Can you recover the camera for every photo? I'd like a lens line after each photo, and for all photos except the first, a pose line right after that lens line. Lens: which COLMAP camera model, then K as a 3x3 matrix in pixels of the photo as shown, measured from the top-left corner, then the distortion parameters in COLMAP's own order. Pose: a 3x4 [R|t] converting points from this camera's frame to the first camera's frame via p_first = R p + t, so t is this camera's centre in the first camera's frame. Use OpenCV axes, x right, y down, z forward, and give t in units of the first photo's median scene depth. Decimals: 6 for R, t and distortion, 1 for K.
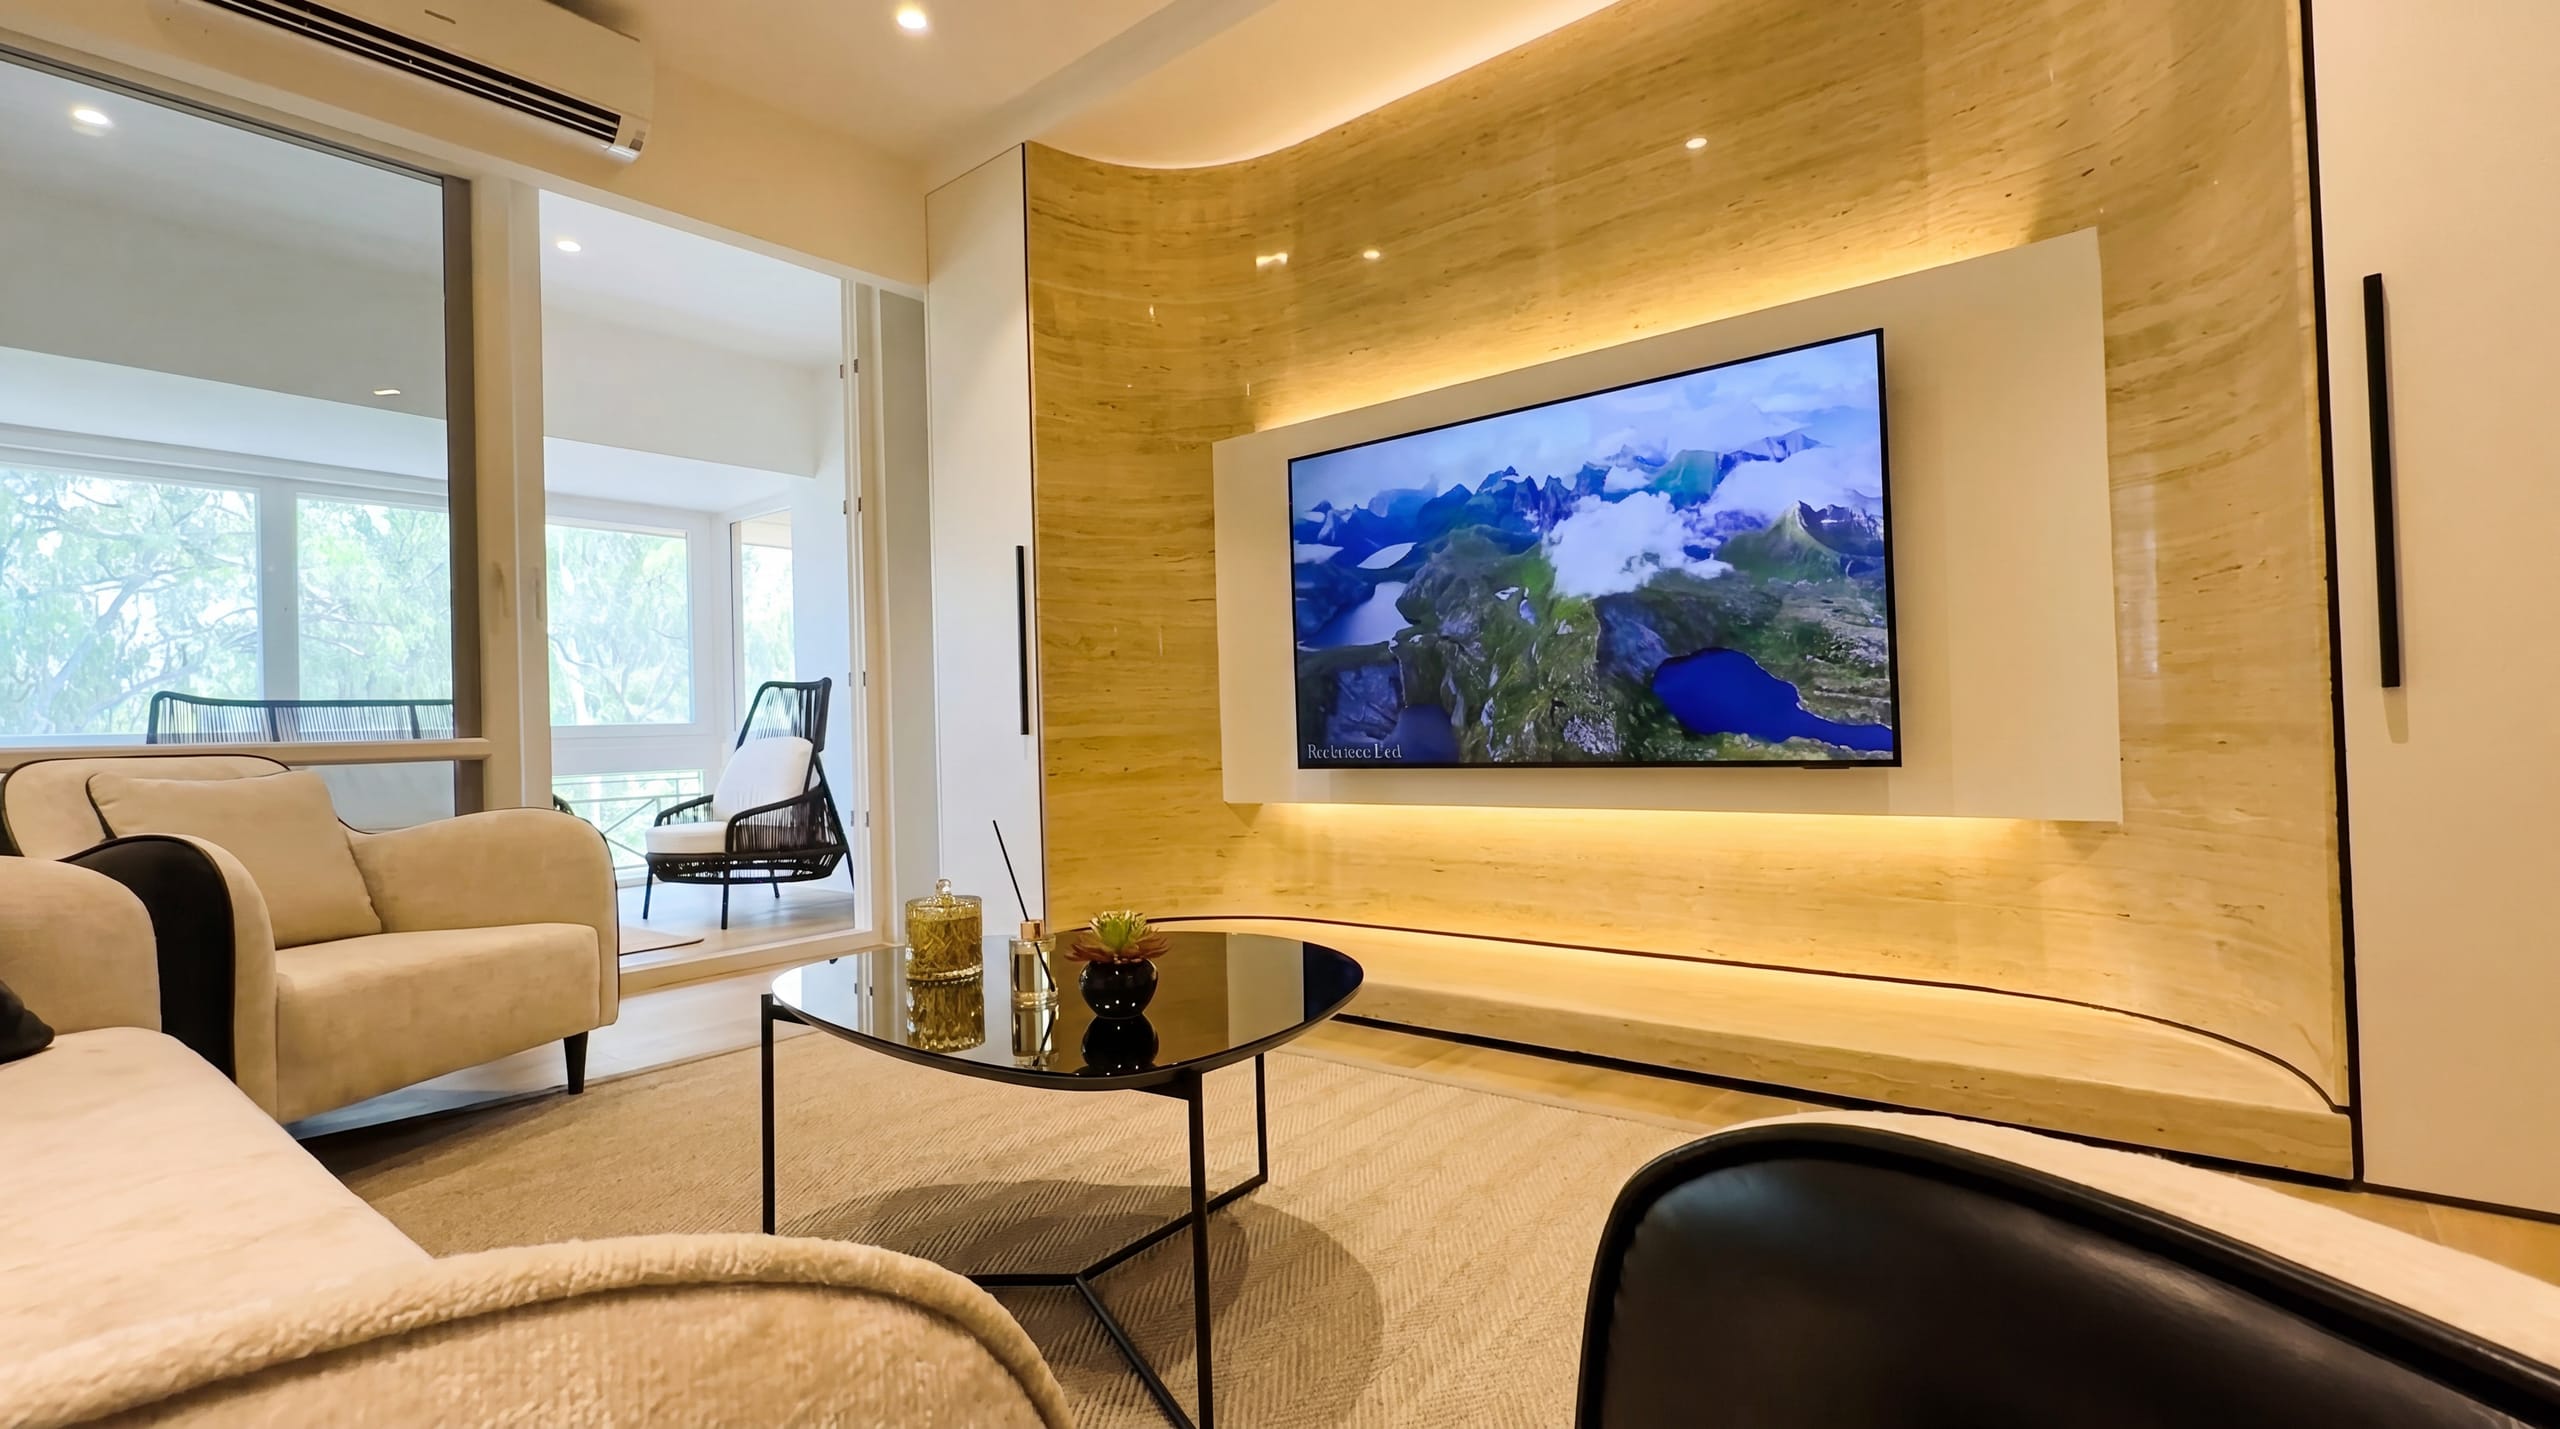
lens RADIAL K [[1159.7, 0, 1280.0], [0, 1159.7, 714.5], [0, 0, 1]] dist [-0.001460, -0.000696]
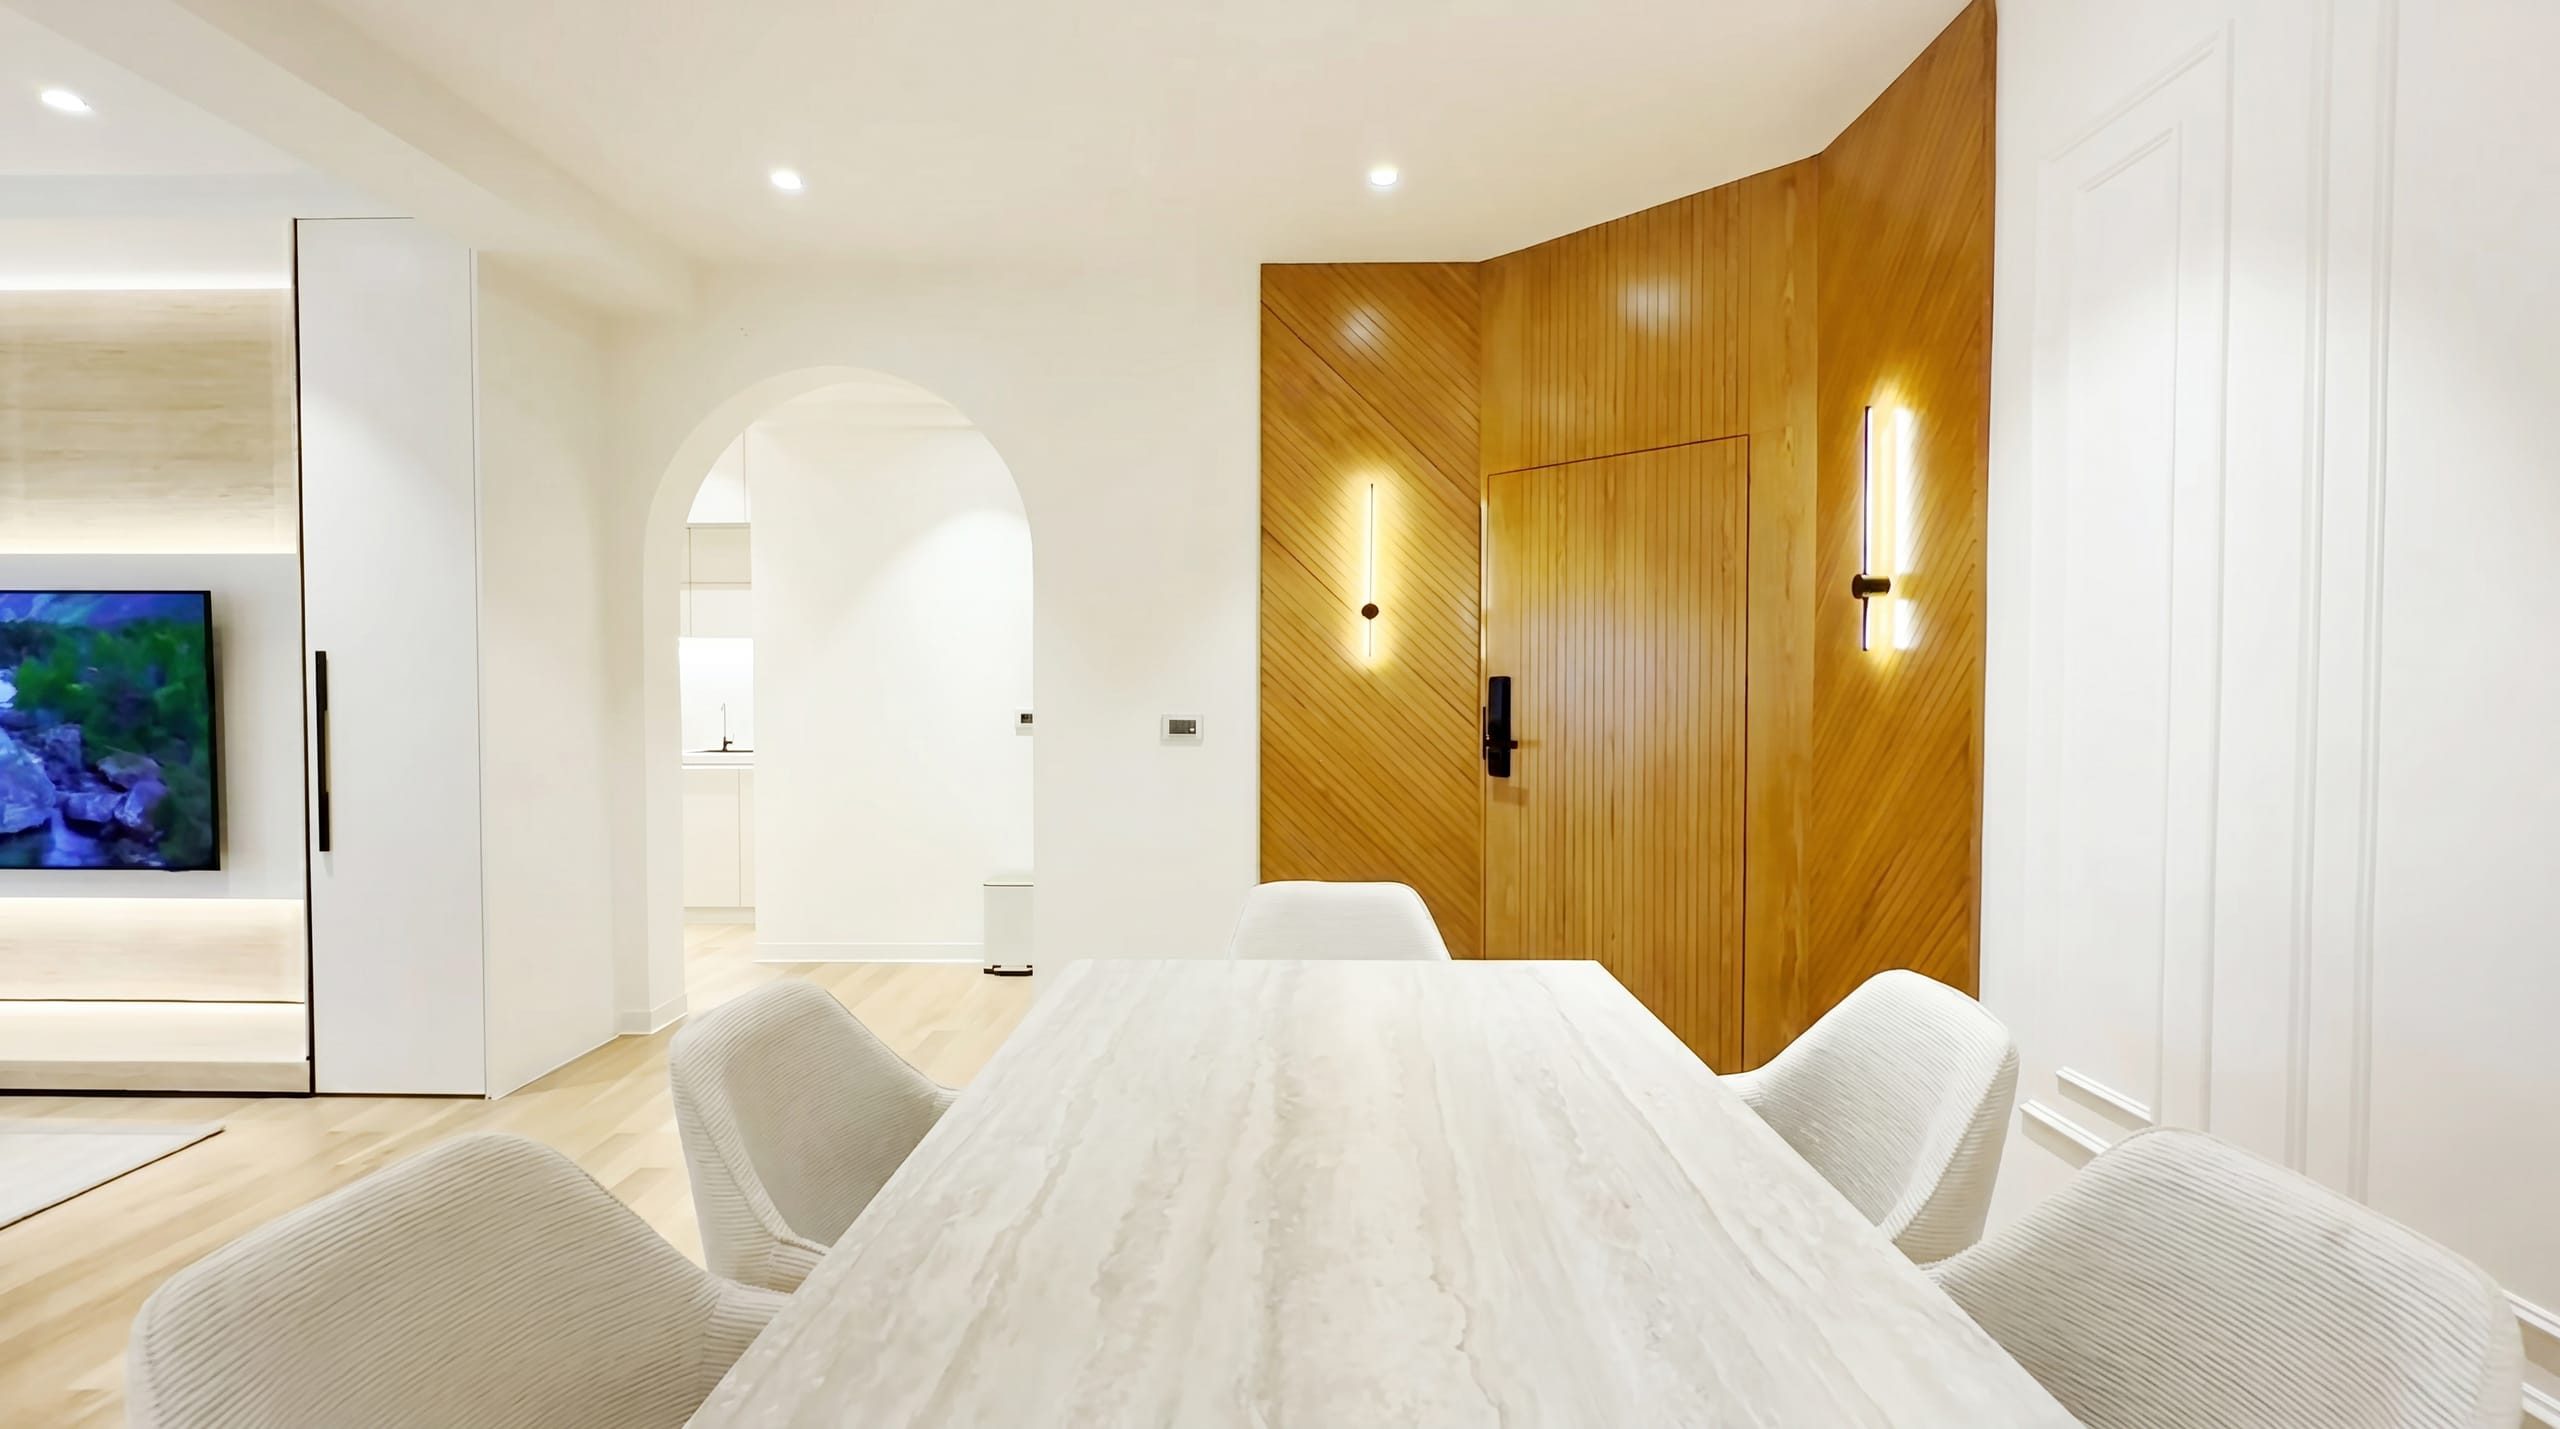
lens RADIAL K [[1159.7, 0, 1280.0], [0, 1159.7, 714.5], [0, 0, 1]] dist [-0.001460, -0.000696]
pose [[0.782386, 0.012093, 0.622676, 0.973913], [-0.037487, 0.998913, 0.027702, -0.379726], [-0.621664, -0.045016, 0.781989, -1.610859]]
